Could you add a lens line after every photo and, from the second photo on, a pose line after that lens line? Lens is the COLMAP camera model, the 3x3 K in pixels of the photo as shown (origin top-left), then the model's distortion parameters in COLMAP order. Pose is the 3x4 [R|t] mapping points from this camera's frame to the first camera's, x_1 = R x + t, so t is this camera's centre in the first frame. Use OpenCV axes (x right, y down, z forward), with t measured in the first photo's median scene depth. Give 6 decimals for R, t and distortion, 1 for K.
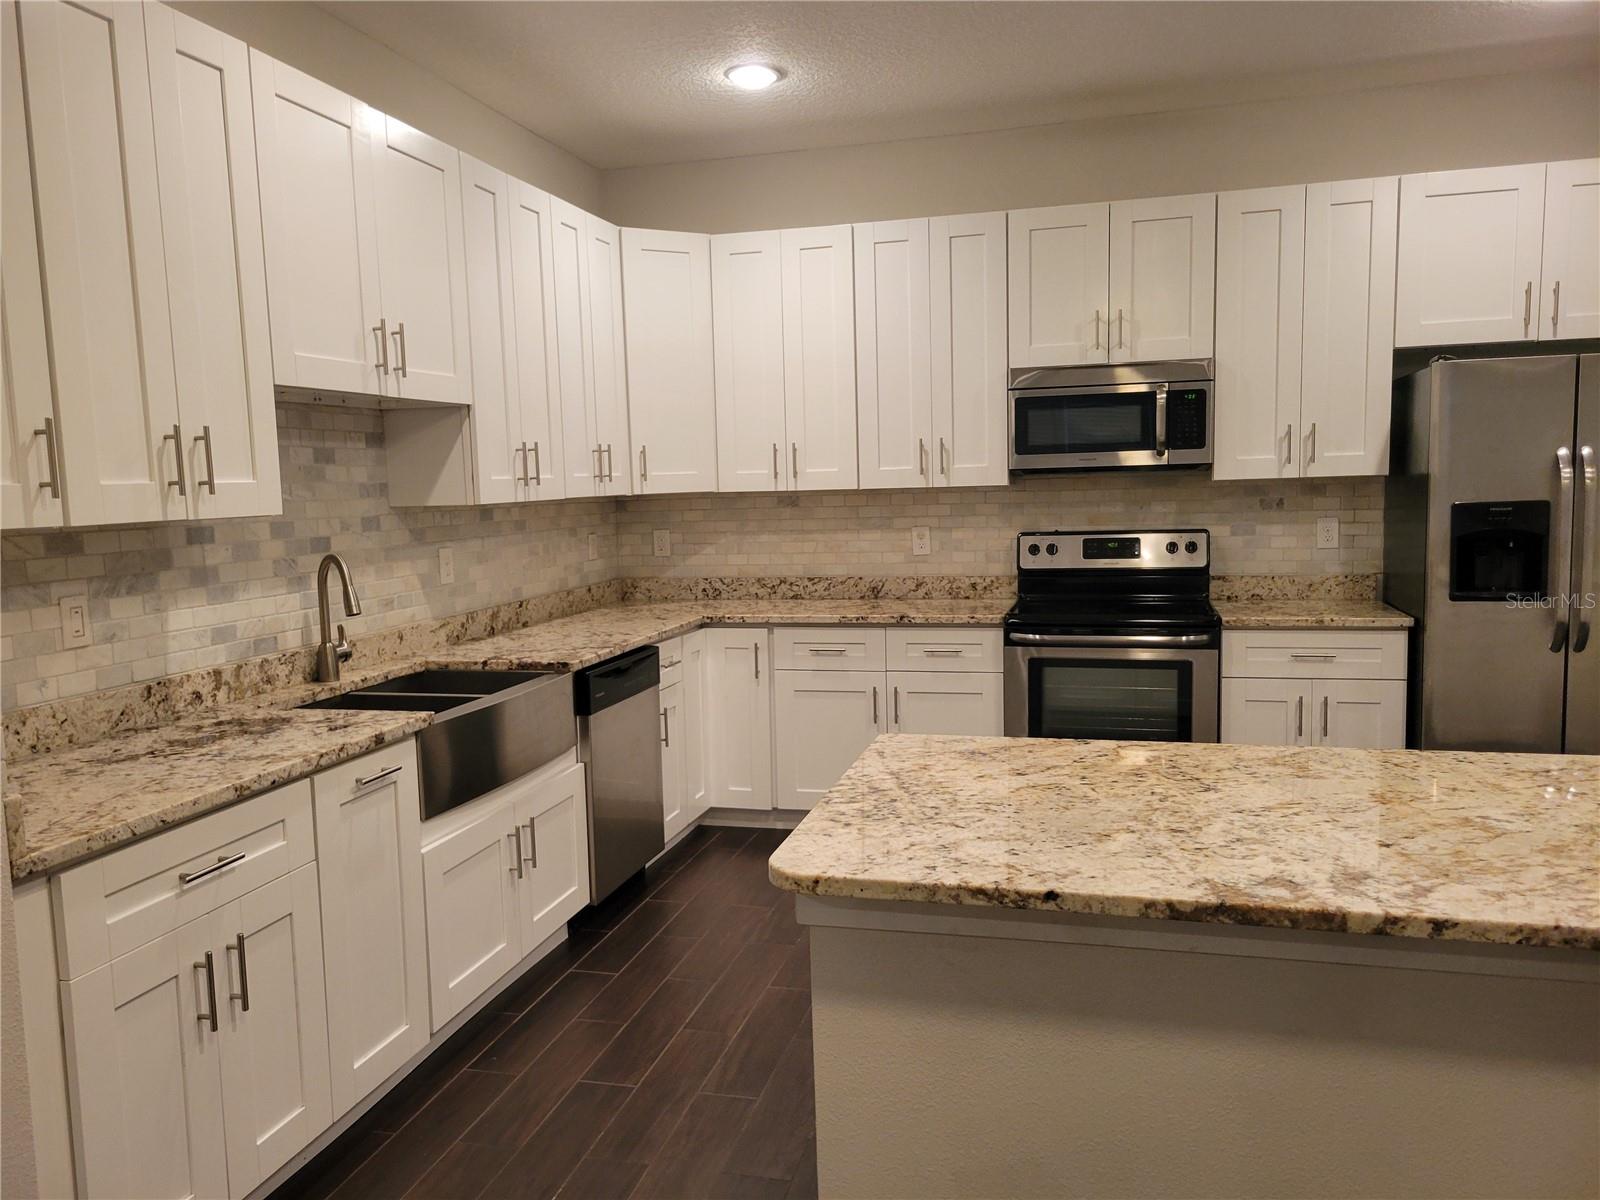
lens RADIAL K [[1201.0, 0, 793.5], [0, 1201.0, 606.1], [0, 0, 1]] dist [0.047009, -0.021836]
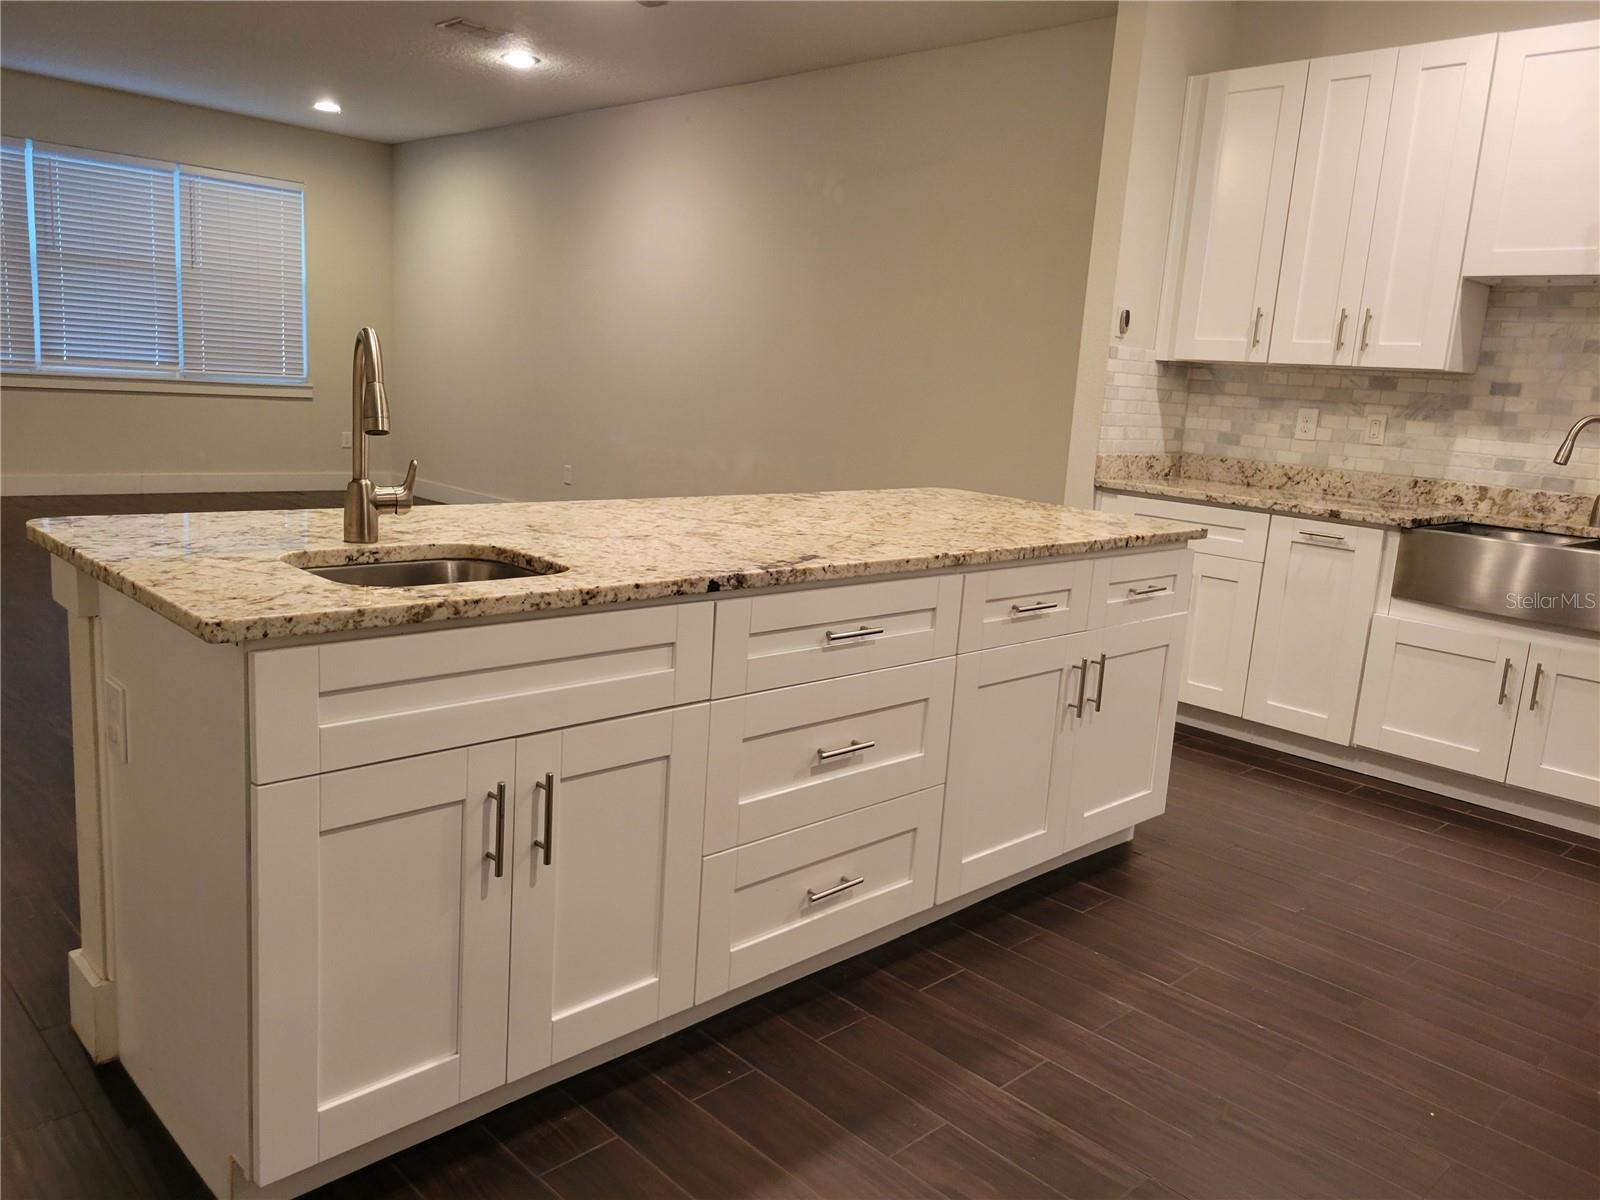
lens RADIAL K [[1201.0, 0, 790.0], [0, 1201.0, 587.5], [0, 0, 1]] dist [0.047009, -0.021836]
pose [[-0.524813, 0.144302, -0.838897, 0.770553], [-0.142285, 0.956789, 0.253594, -0.052857], [0.839241, 0.252452, -0.481603, 0.701526]]
